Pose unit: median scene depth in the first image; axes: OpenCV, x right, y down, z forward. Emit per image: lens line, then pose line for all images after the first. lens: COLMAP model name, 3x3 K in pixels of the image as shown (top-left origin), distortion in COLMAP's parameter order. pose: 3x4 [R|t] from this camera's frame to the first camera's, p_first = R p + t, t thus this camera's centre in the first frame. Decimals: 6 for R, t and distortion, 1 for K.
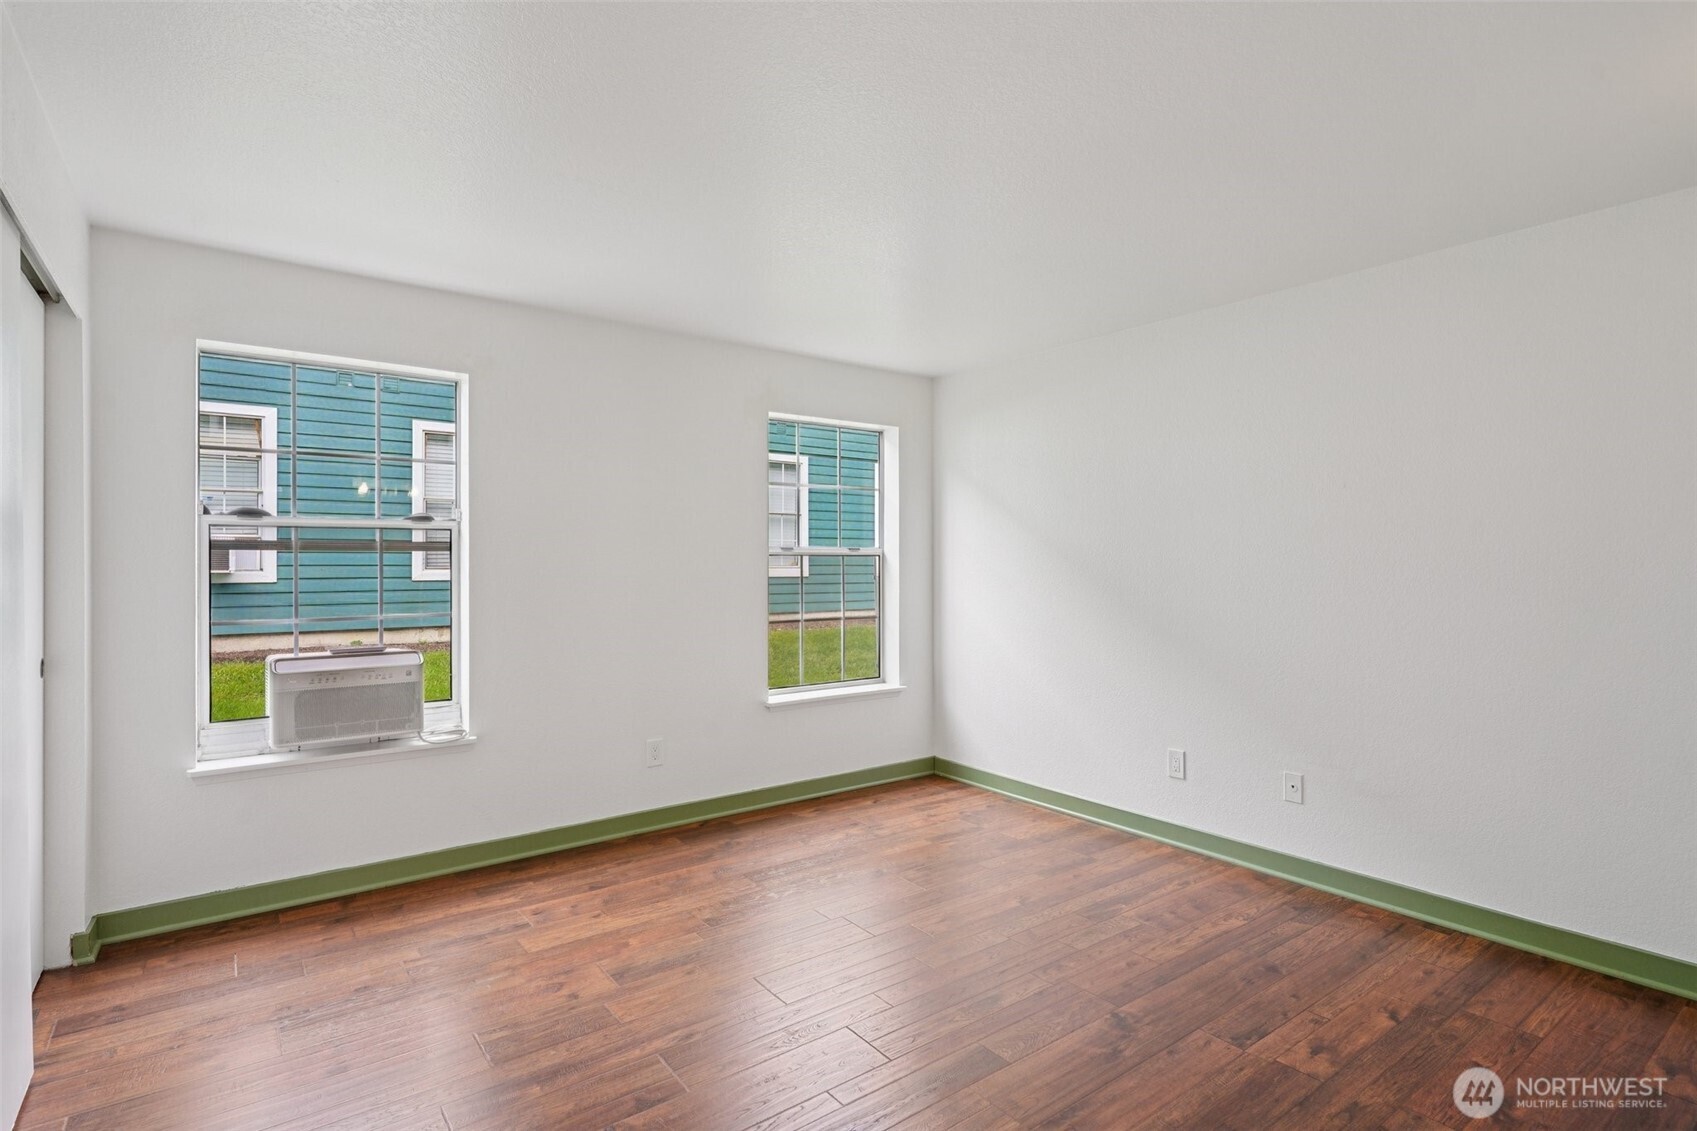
lens RADIAL K [[833.5, 0, 864.8], [0, 833.5, 564.0], [0, 0, 1]] dist [0.001744, -0.000036]
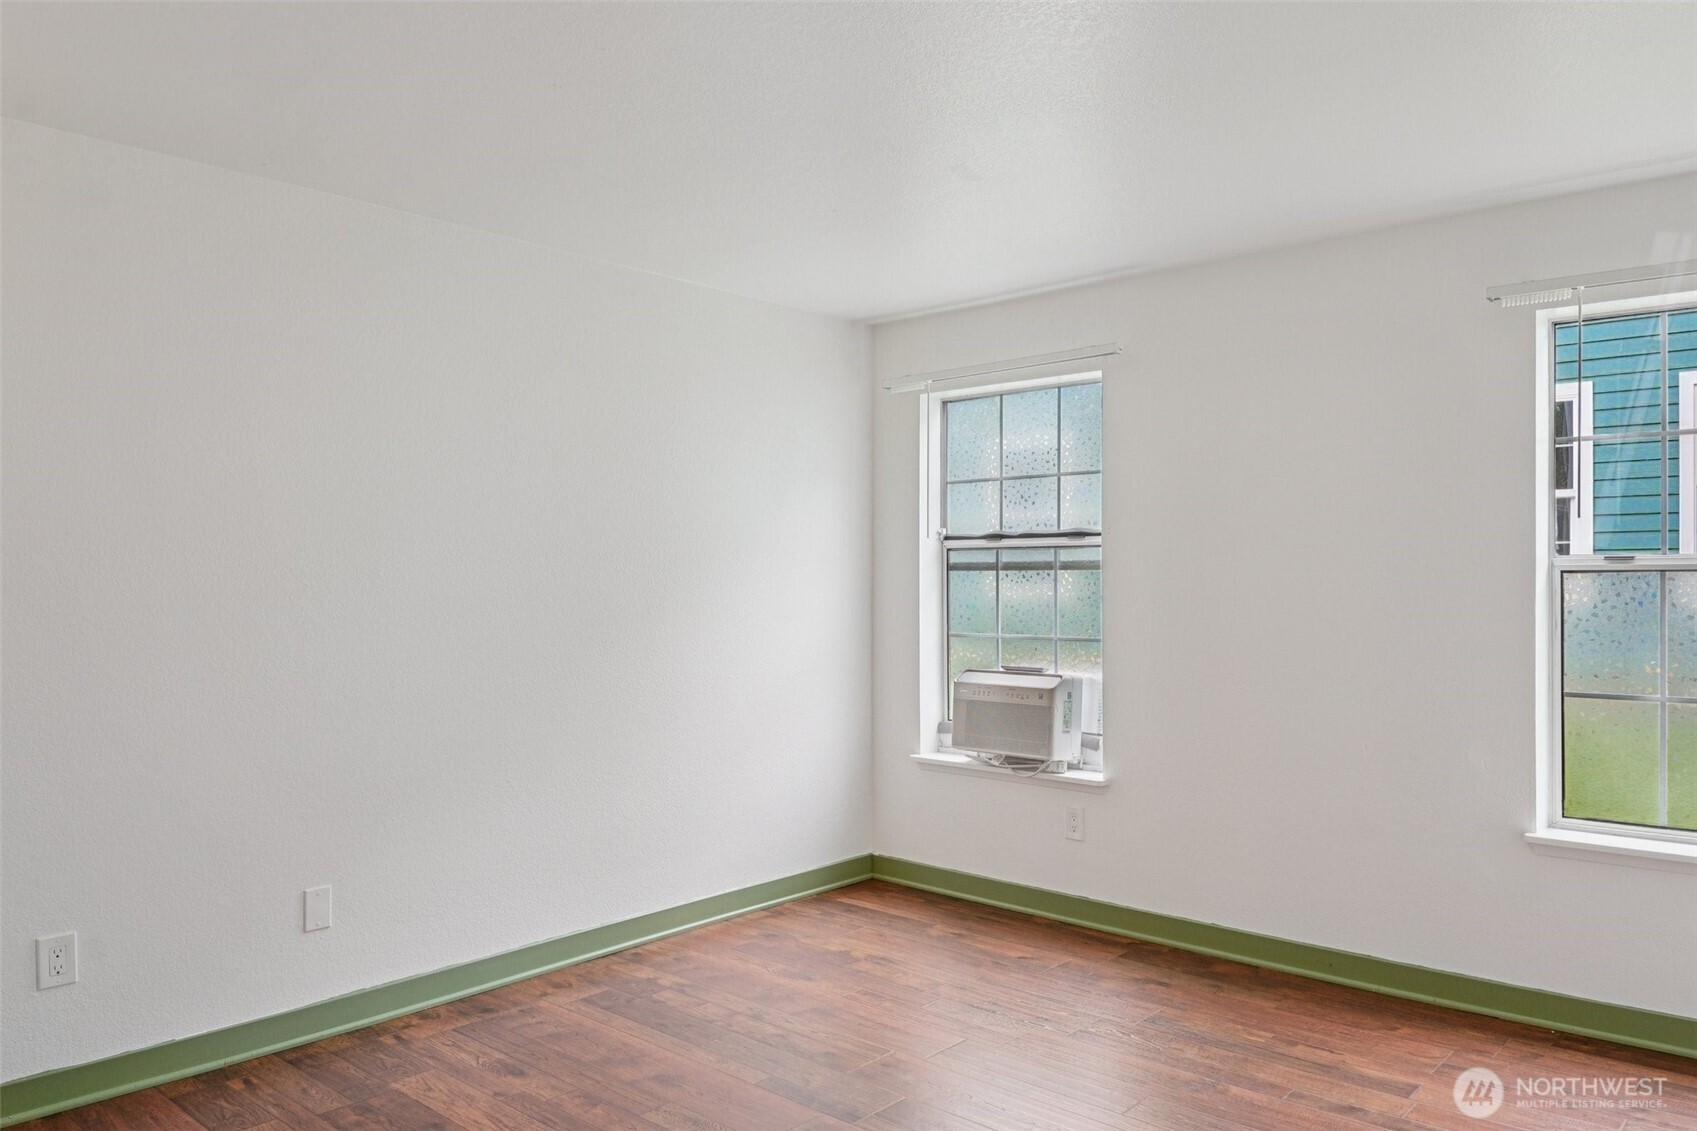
lens RADIAL K [[1117.9, 0, 848.5], [0, 1117.9, 565.5], [0, 0, 1]] dist [0.000860, -0.000641]
pose [[0.198311, -0.014763, -0.980028, 0.683212], [-0.001837, 0.999879, -0.015434, -0.000840], [0.980137, 0.004861, 0.198260, 0.531826]]
